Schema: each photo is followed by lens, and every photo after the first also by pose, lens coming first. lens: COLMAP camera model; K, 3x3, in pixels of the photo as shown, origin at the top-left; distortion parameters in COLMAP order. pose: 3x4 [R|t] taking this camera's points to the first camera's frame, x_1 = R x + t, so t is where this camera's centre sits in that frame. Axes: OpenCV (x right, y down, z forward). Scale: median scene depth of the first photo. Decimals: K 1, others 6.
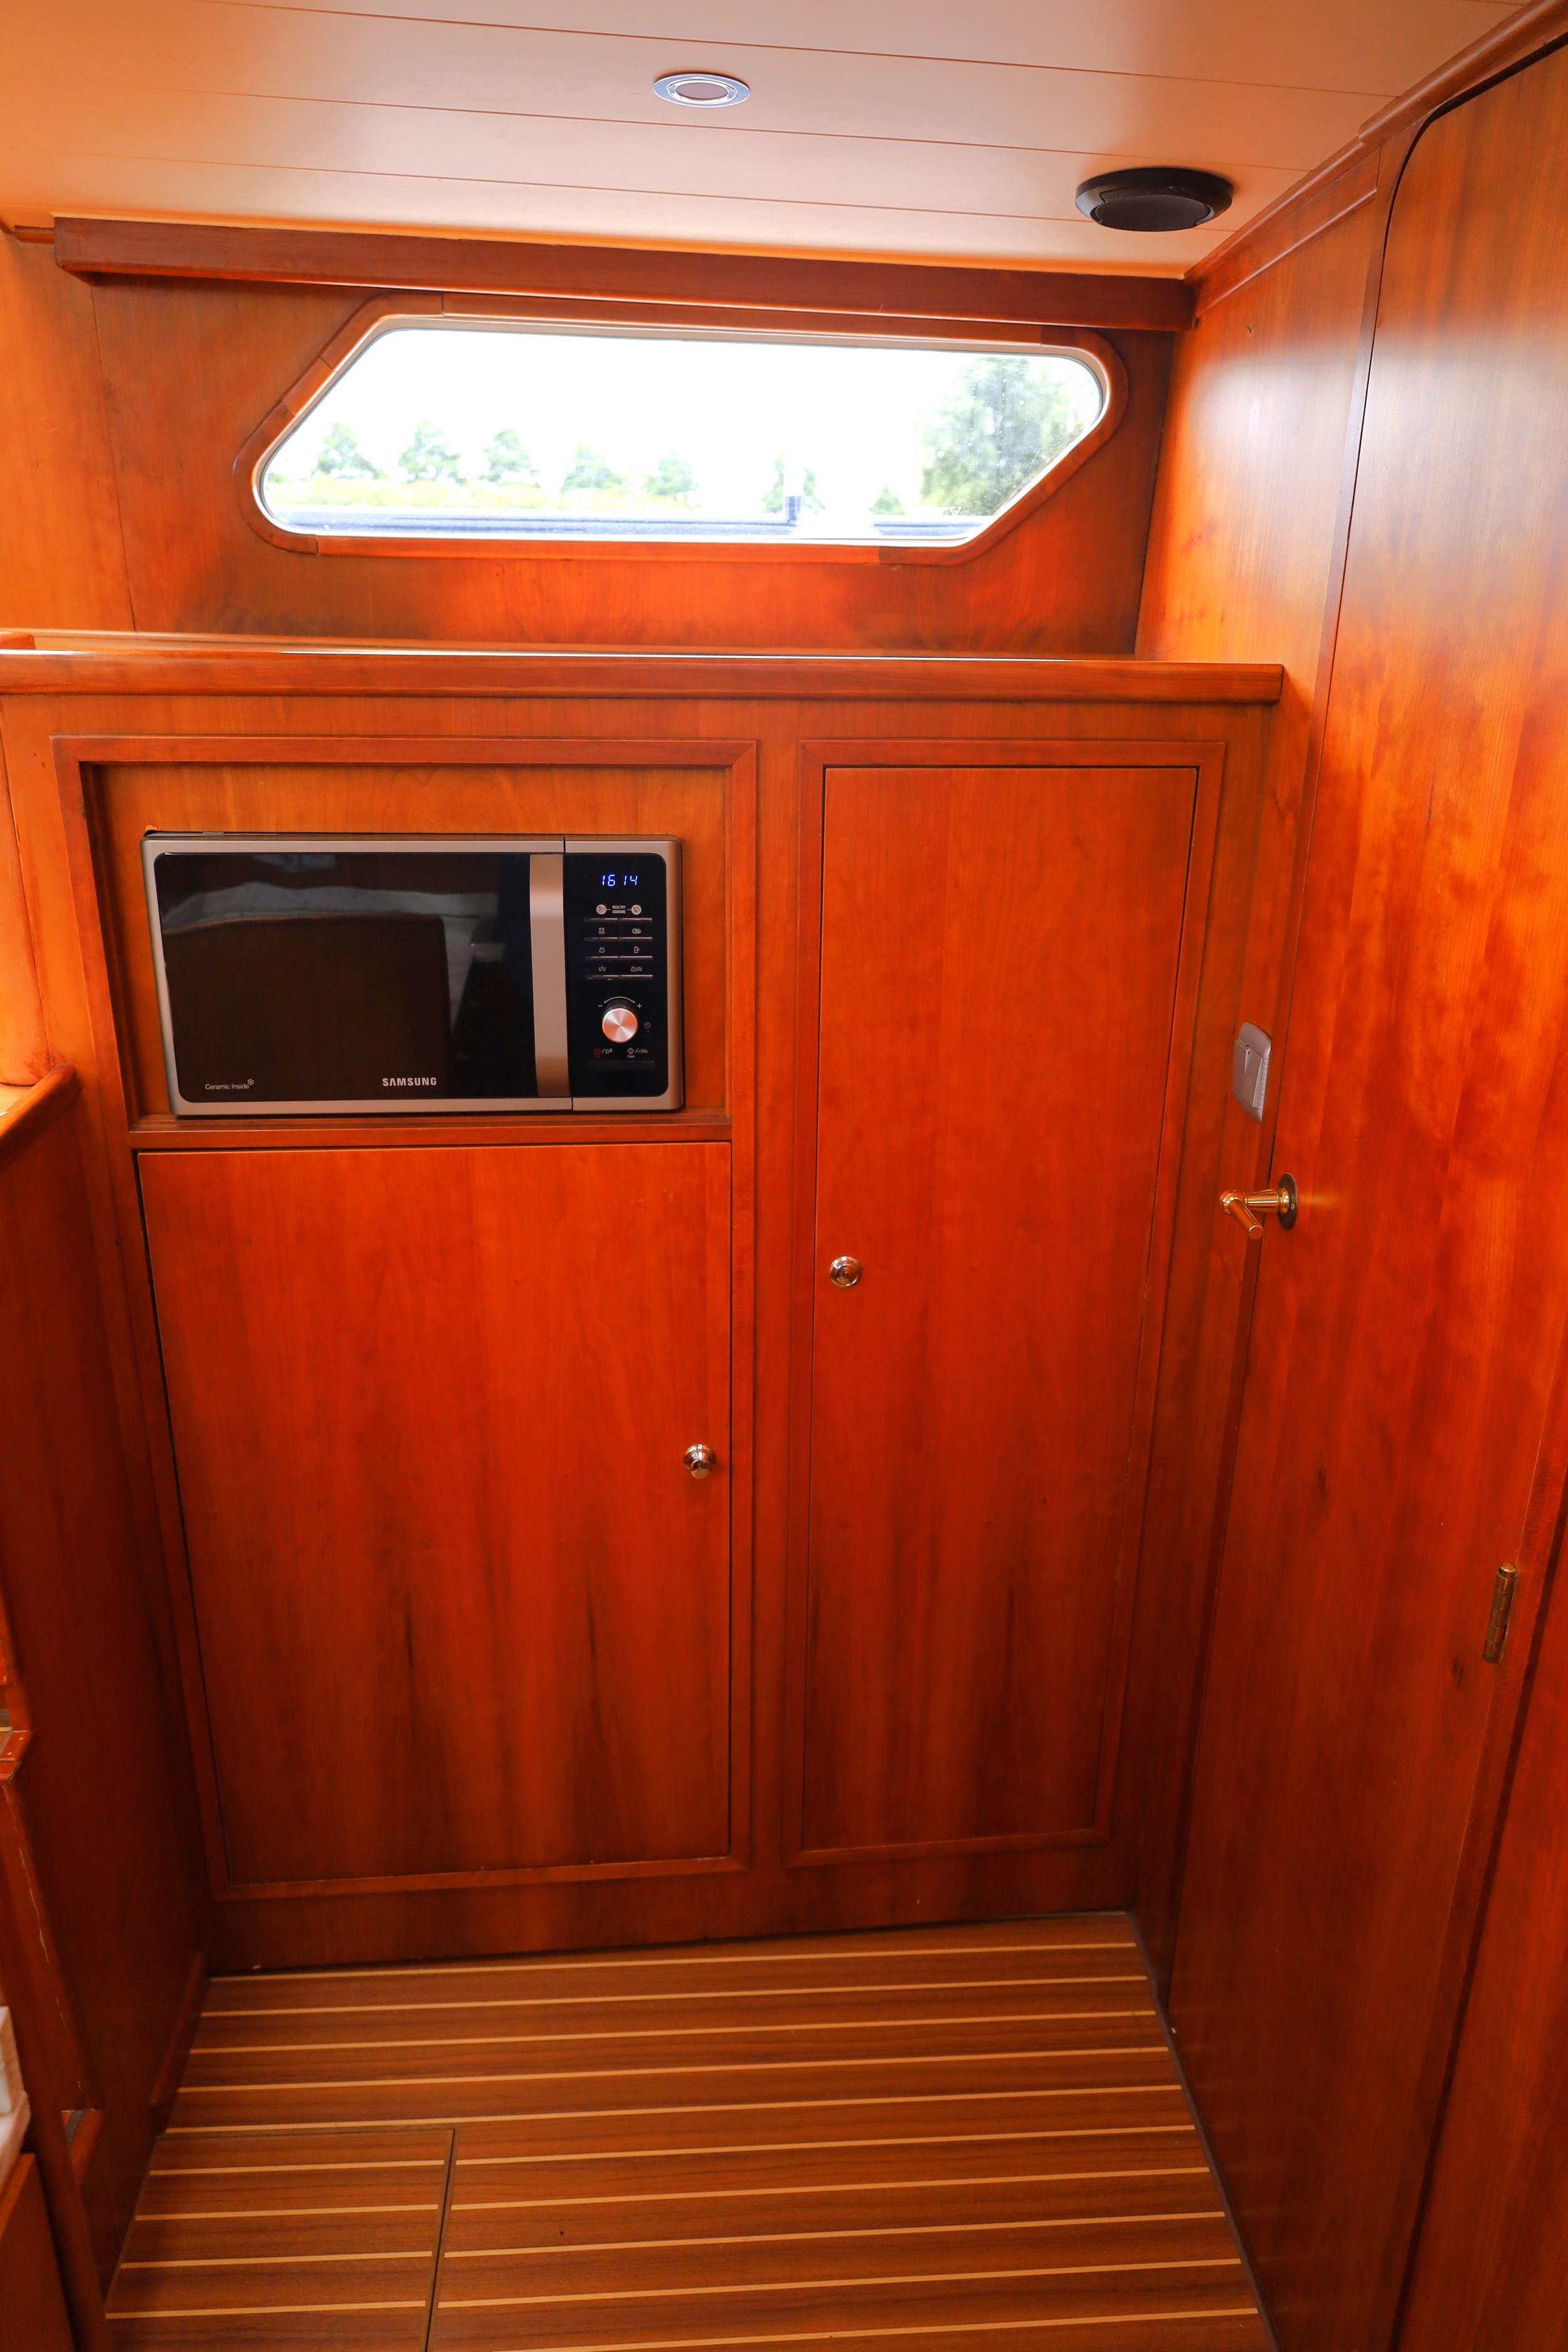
lens RADIAL K [[1657.3, 0, 776.8], [0, 1657.3, 1172.8], [0, 0, 1]] dist [-0.003446, -0.001445]
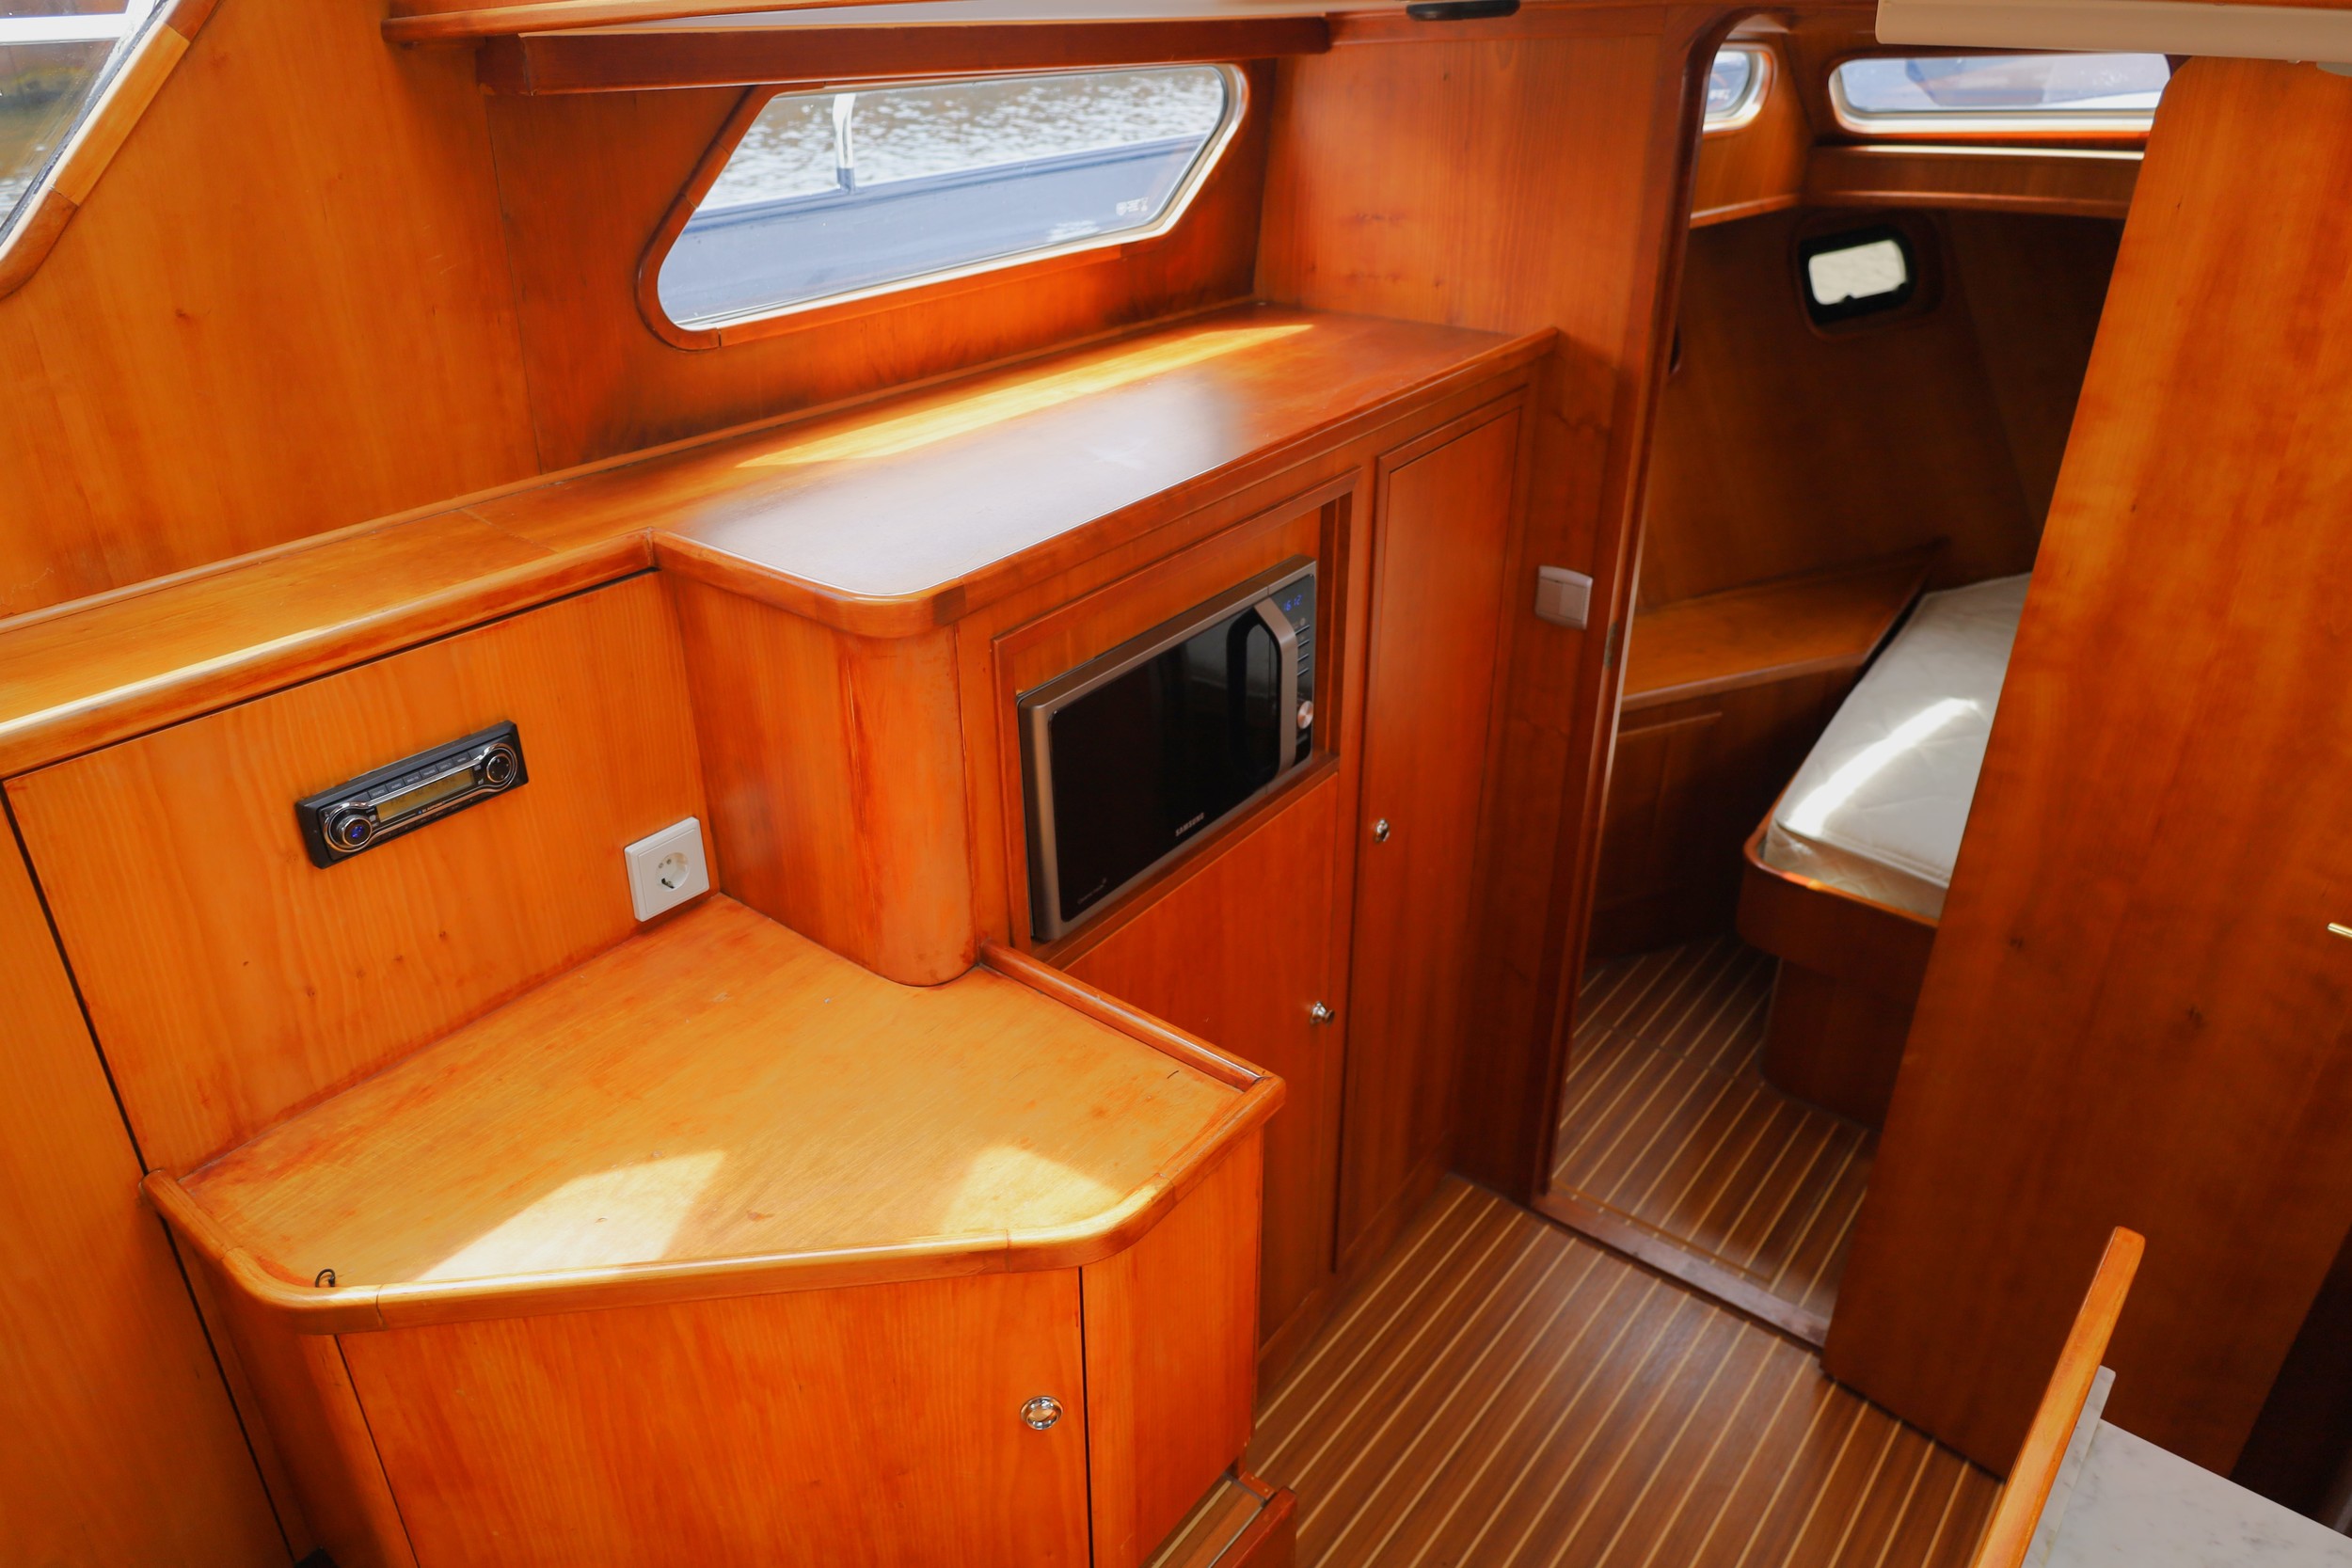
lens RADIAL K [[1657.1, 0, 1163.9], [0, 1657.1, 769.0], [0, 0, 1]] dist [-0.003446, -0.001445]
pose [[0.657439, -0.366040, 0.658627, -0.988970], [0.270607, 0.930464, 0.246998, -0.384232], [-0.703239, 0.015843, 0.710776, 0.202588]]
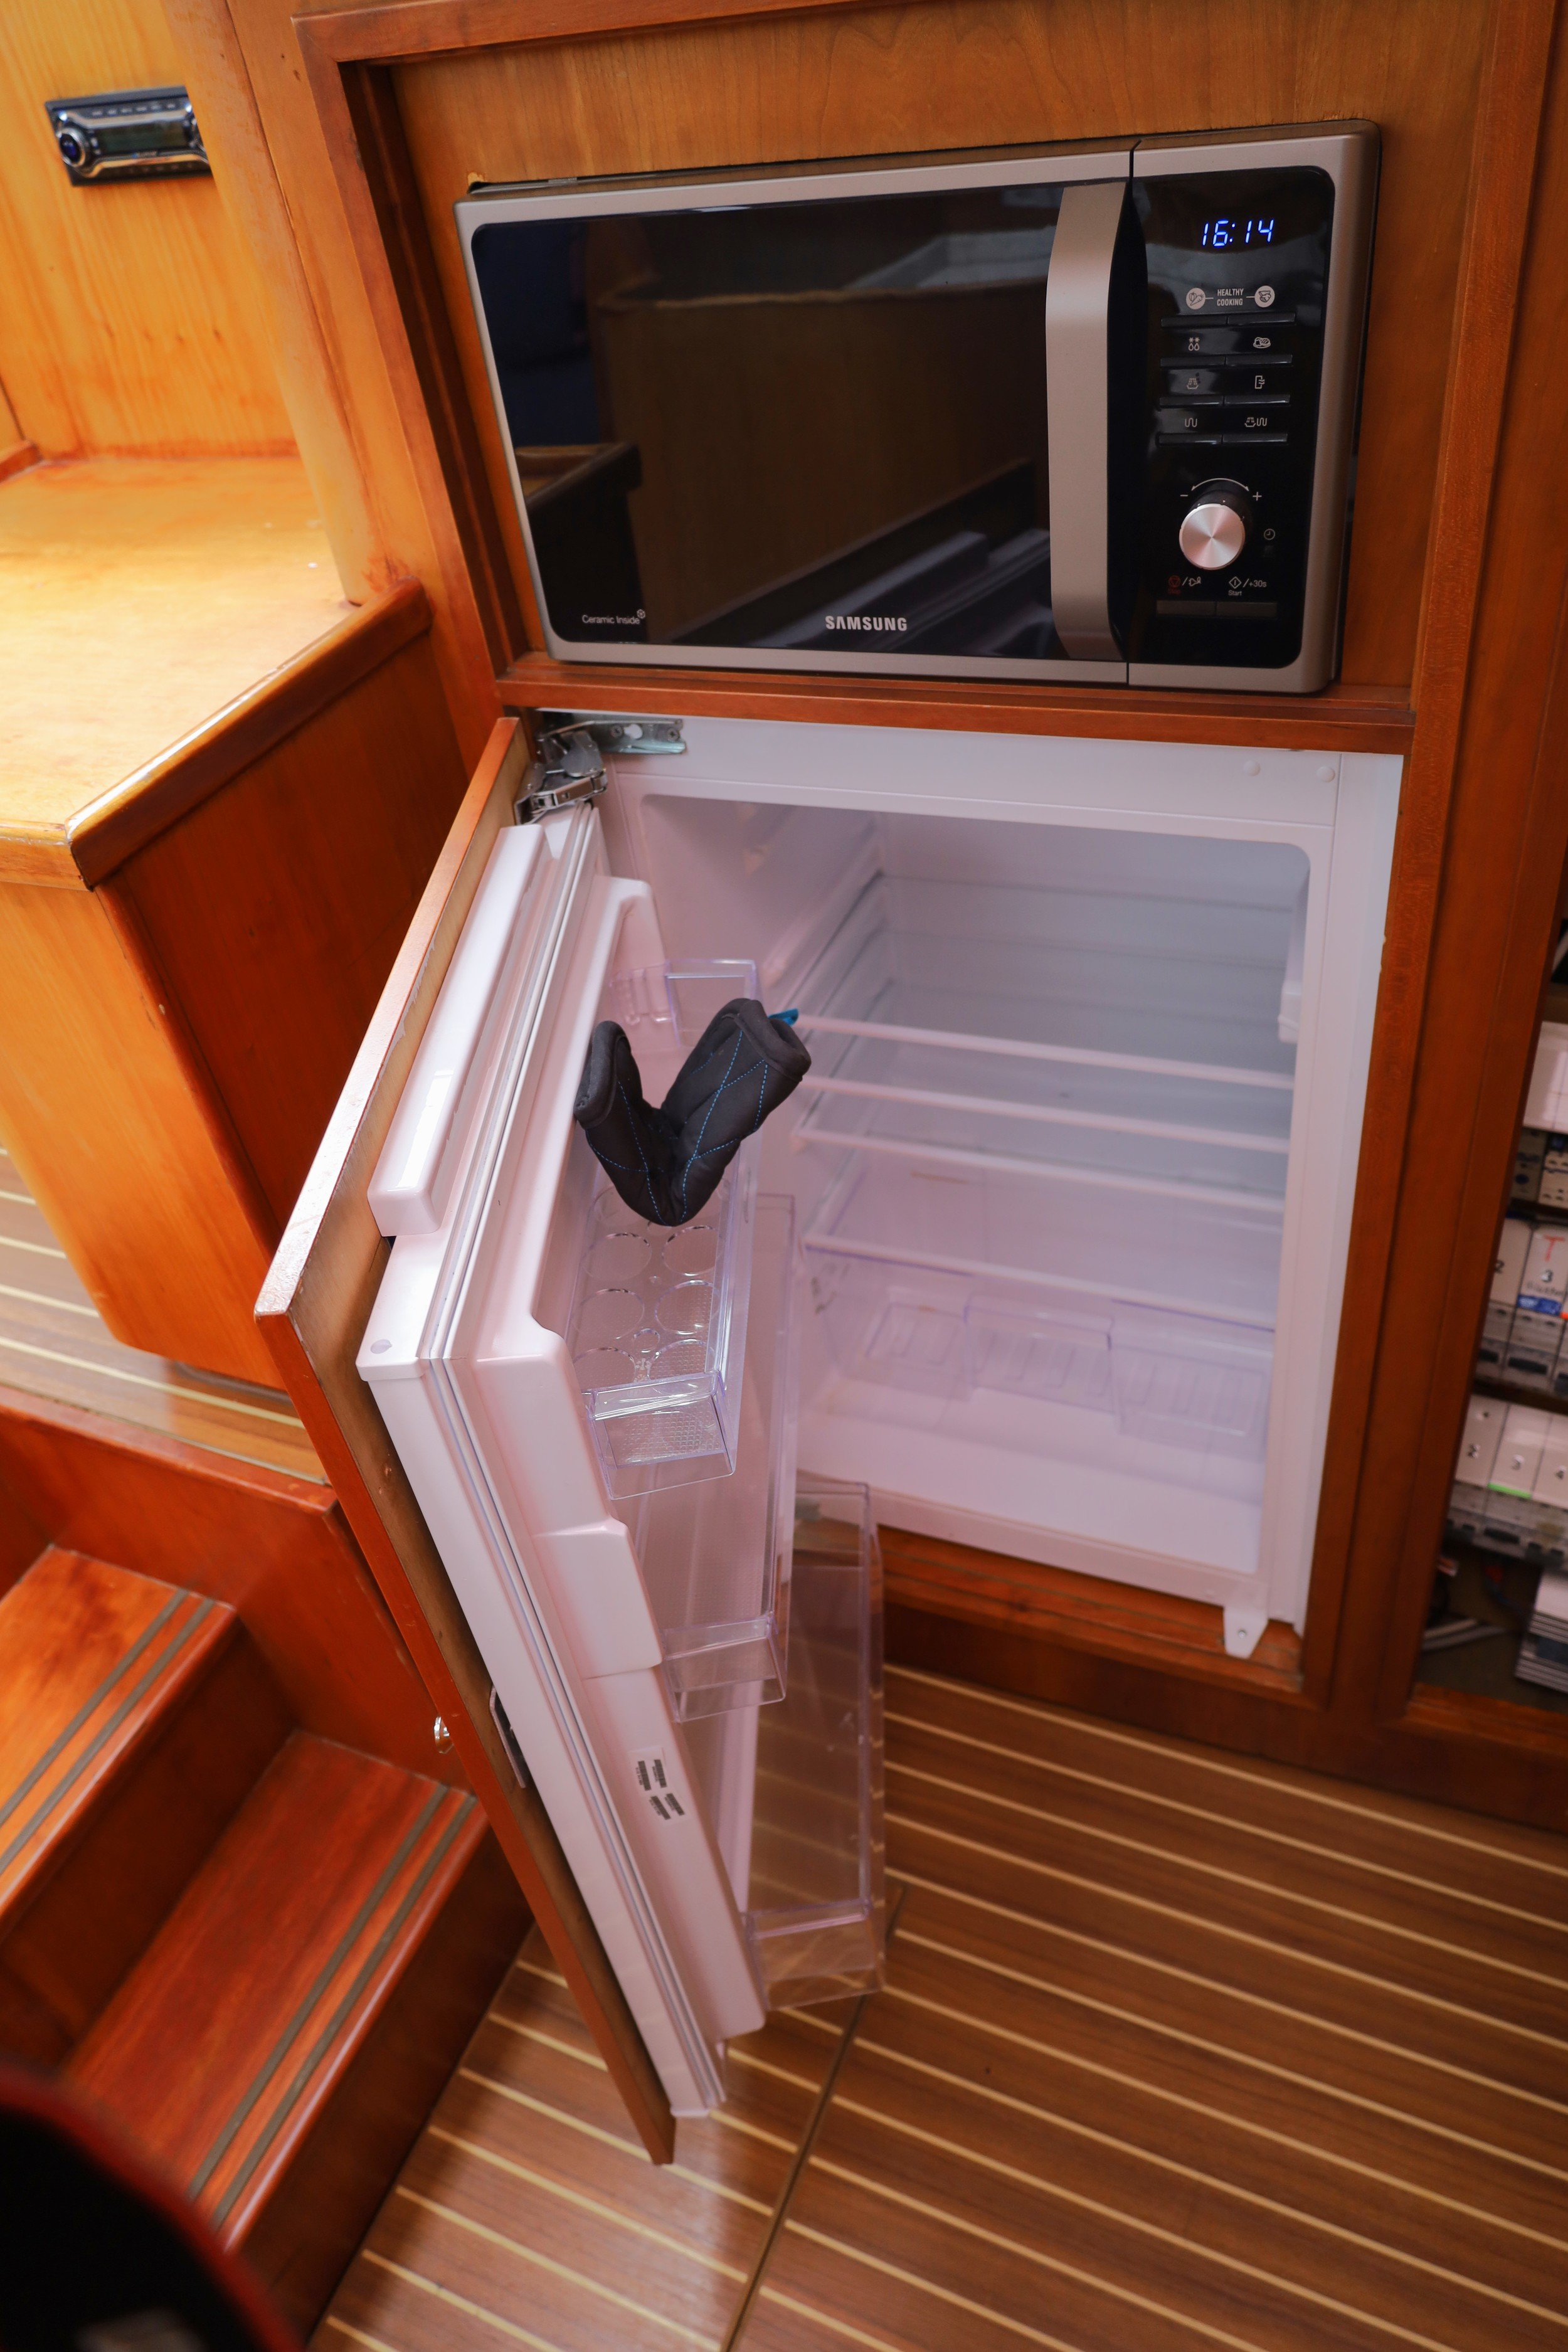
lens RADIAL K [[1657.3, 0, 772.6], [0, 1657.3, 1182.6], [0, 0, 1]] dist [-0.003446, -0.001445]
pose [[0.878429, 0.194989, -0.436283, 0.055912], [-0.024136, 0.929905, 0.367008, -0.088140], [0.477264, -0.311860, 0.821561, 0.424973]]
